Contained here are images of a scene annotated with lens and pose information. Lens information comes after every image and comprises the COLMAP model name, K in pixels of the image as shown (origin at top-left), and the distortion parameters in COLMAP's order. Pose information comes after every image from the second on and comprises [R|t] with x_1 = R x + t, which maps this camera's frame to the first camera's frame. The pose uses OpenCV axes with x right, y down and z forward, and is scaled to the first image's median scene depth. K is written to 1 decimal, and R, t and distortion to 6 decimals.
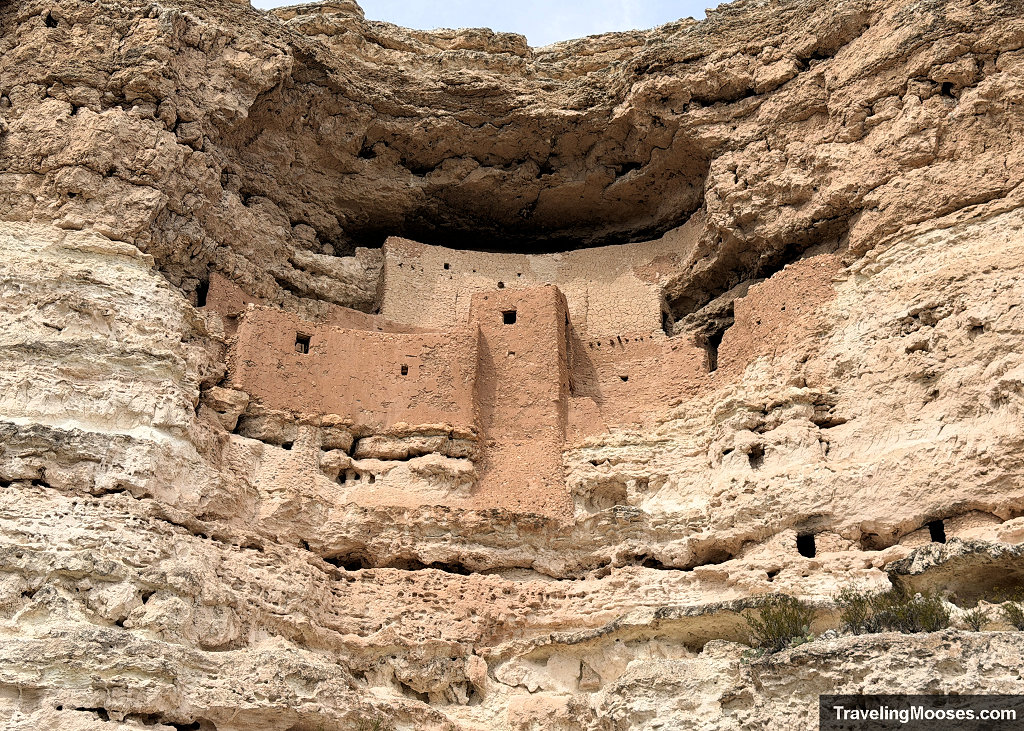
lens RADIAL K [[1529.8, 0, 488.6], [0, 1529.8, 323.9], [0, 0, 1]] dist [0.117323, 0.000000]
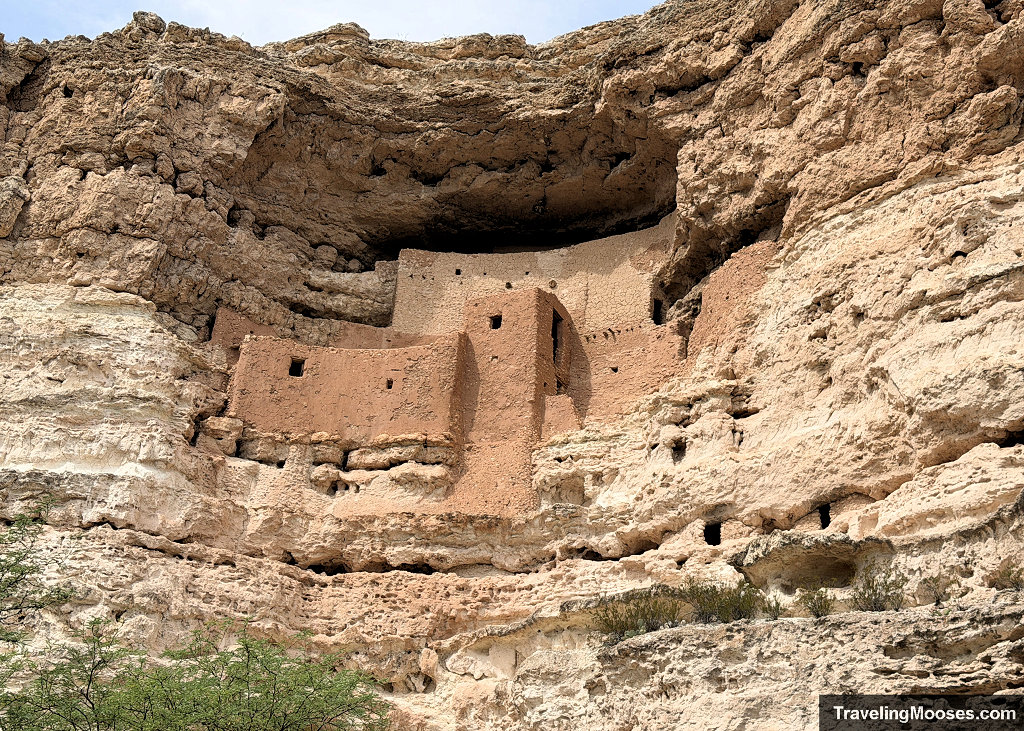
lens RADIAL K [[1646.8, 0, 511.4], [0, 1646.8, 367.2], [0, 0, 1]] dist [0.119469, 0.000000]
pose [[0.968973, -0.079759, -0.233944, 0.313432], [0.098612, 0.992660, 0.070013, -0.056779], [0.226642, -0.090910, 0.969726, -0.108708]]
